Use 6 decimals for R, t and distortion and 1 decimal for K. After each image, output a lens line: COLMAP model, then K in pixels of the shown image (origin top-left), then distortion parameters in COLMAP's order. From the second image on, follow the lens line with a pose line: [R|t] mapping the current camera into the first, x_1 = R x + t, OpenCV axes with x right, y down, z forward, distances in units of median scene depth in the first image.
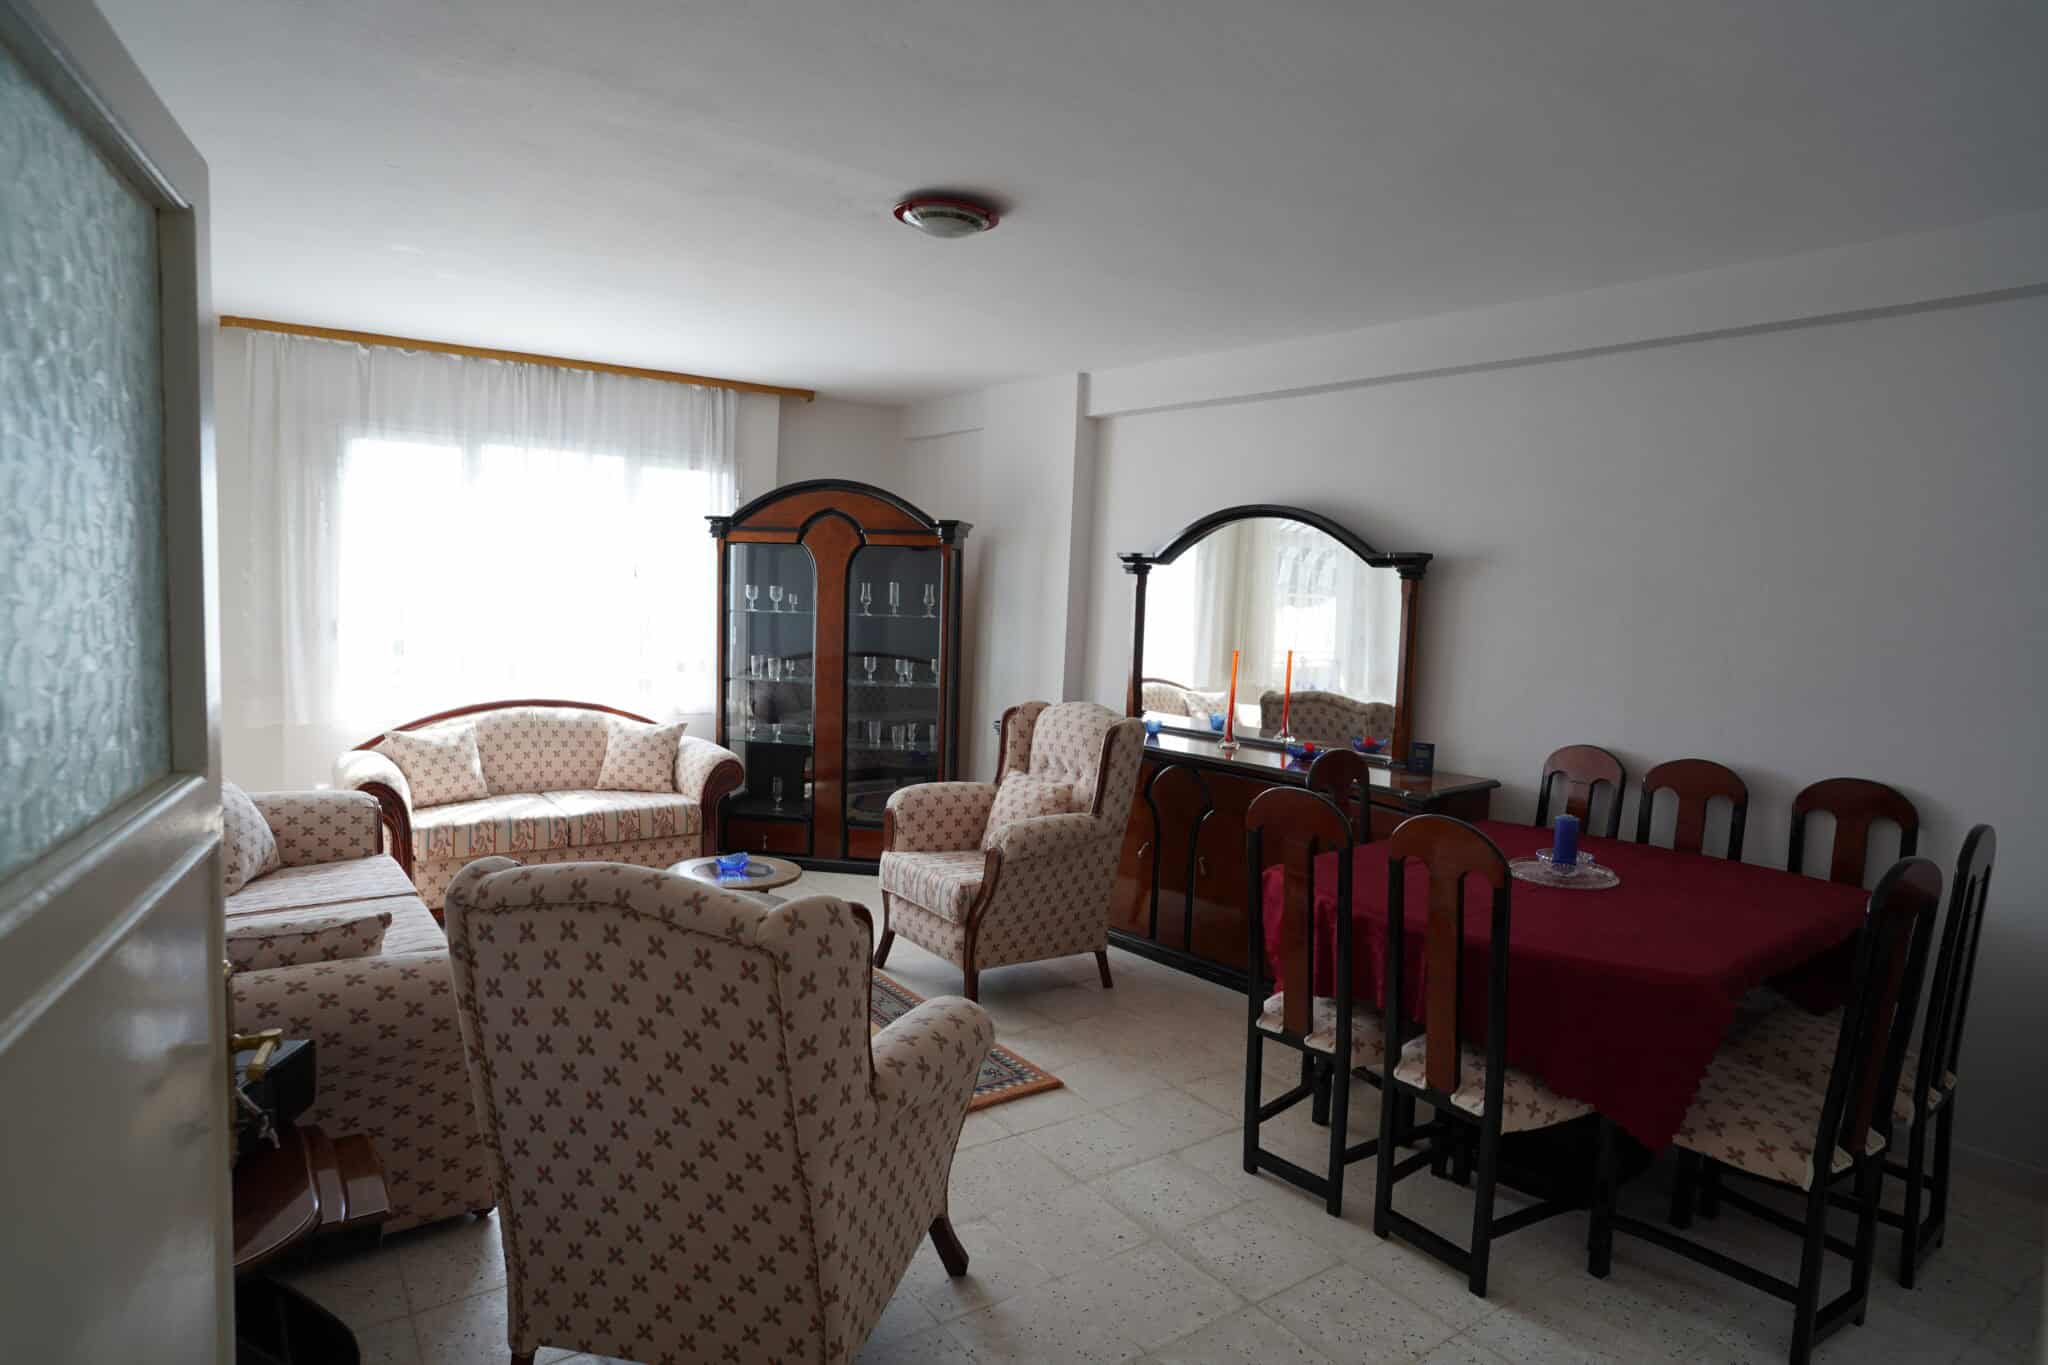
lens RADIAL K [[1143.2, 0, 1034.4], [0, 1143.2, 689.6], [0, 0, 1]] dist [-0.030663, 0.020527]
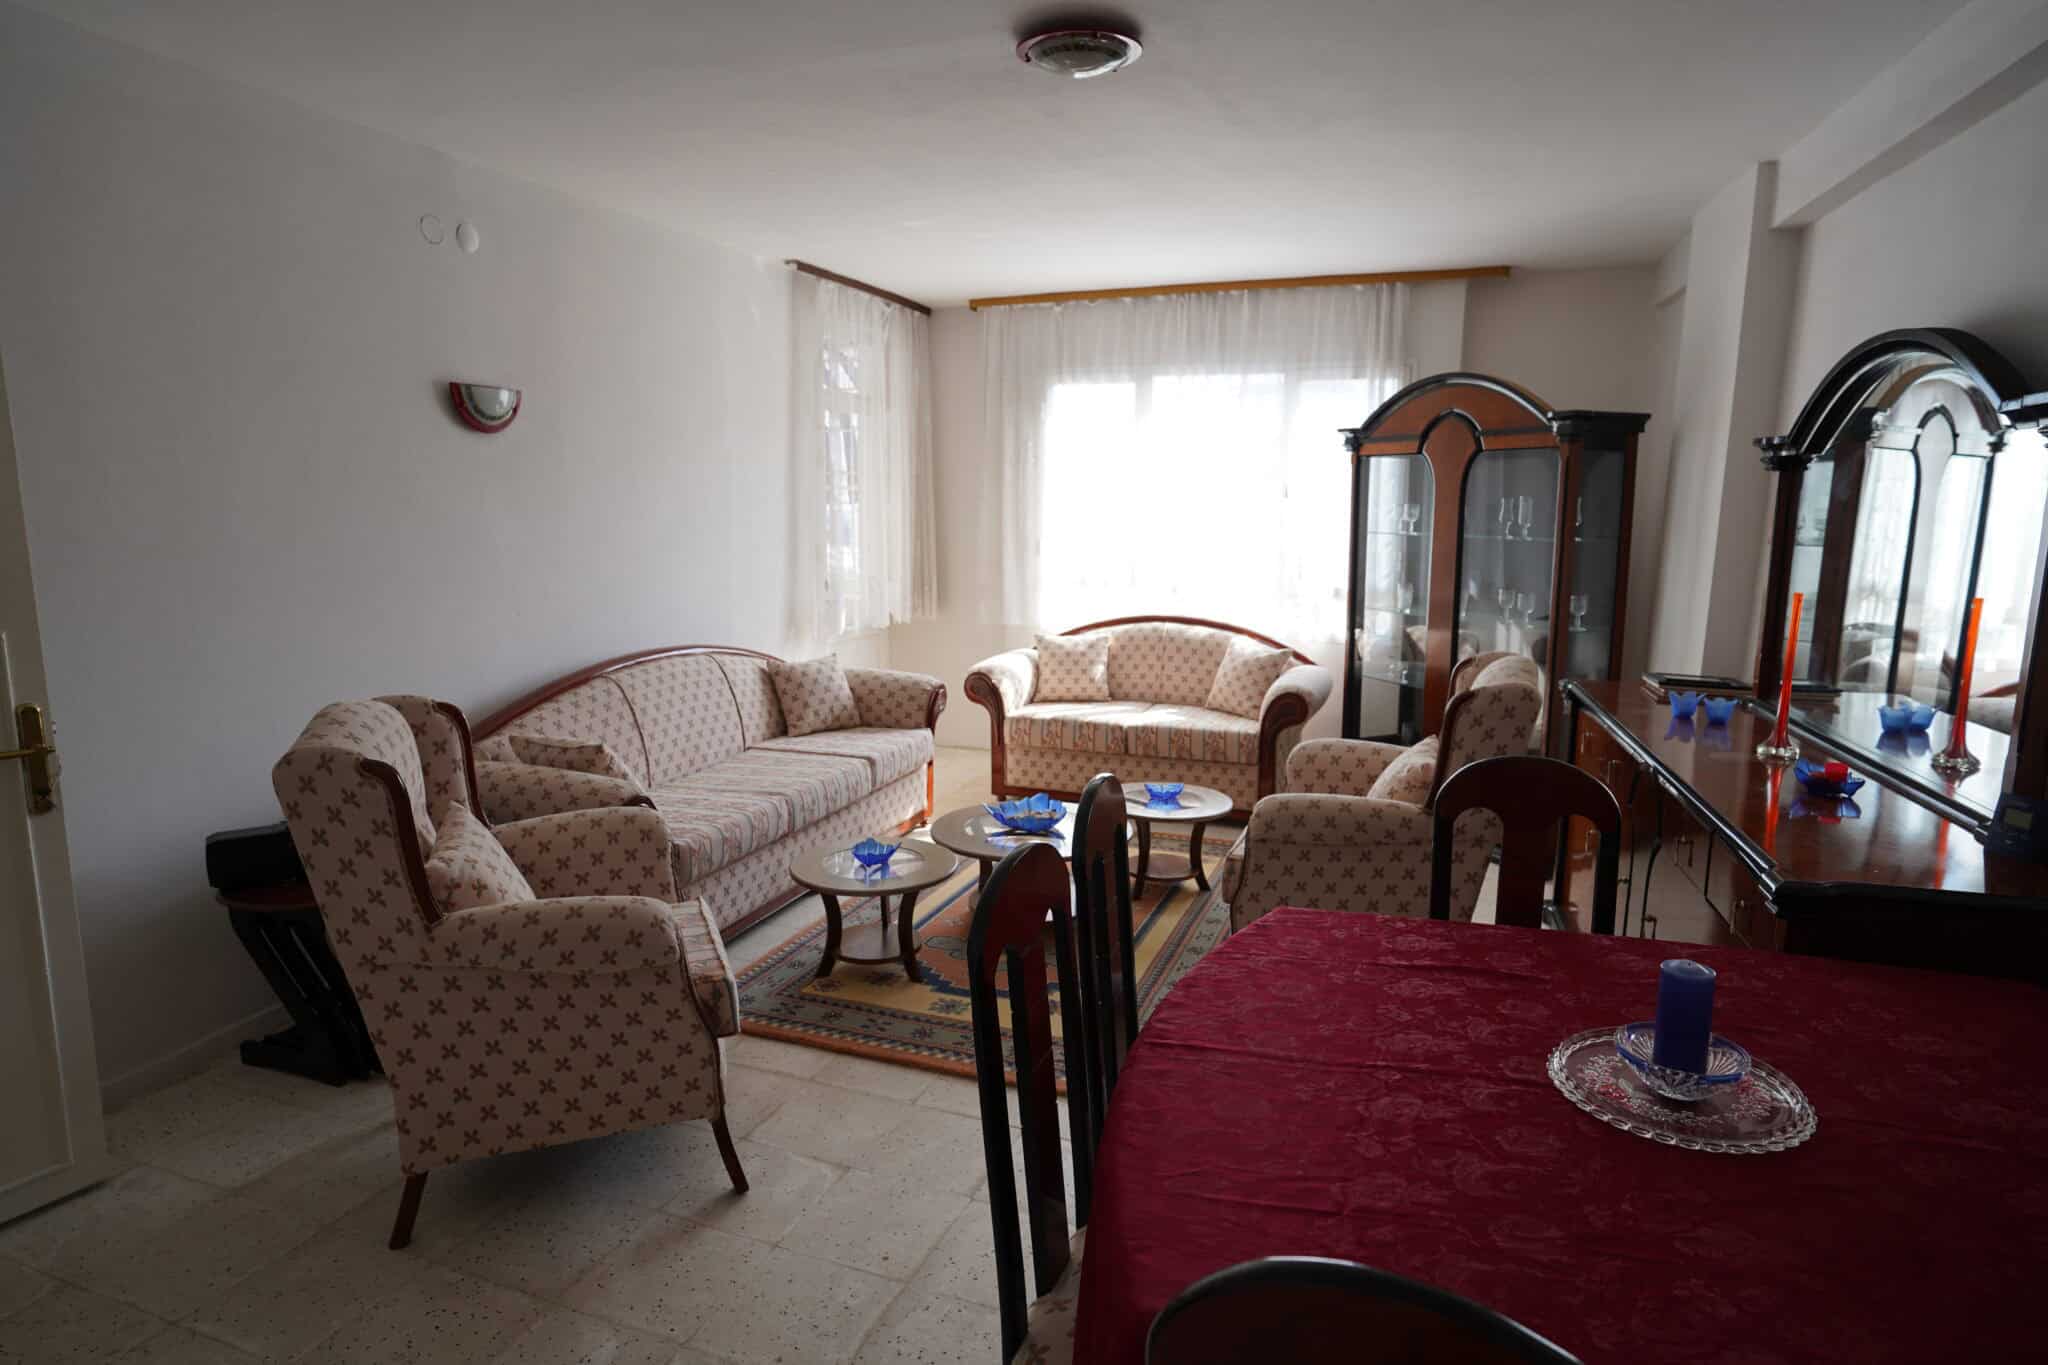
lens RADIAL K [[1143.2, 0, 1026.0], [0, 1143.2, 676.3], [0, 0, 1]] dist [-0.030663, 0.020527]
pose [[0.560224, 0.098967, -0.822408, 0.369512], [-0.061408, 0.995067, 0.077914, -0.010308], [0.826062, 0.006853, 0.563538, 0.293518]]
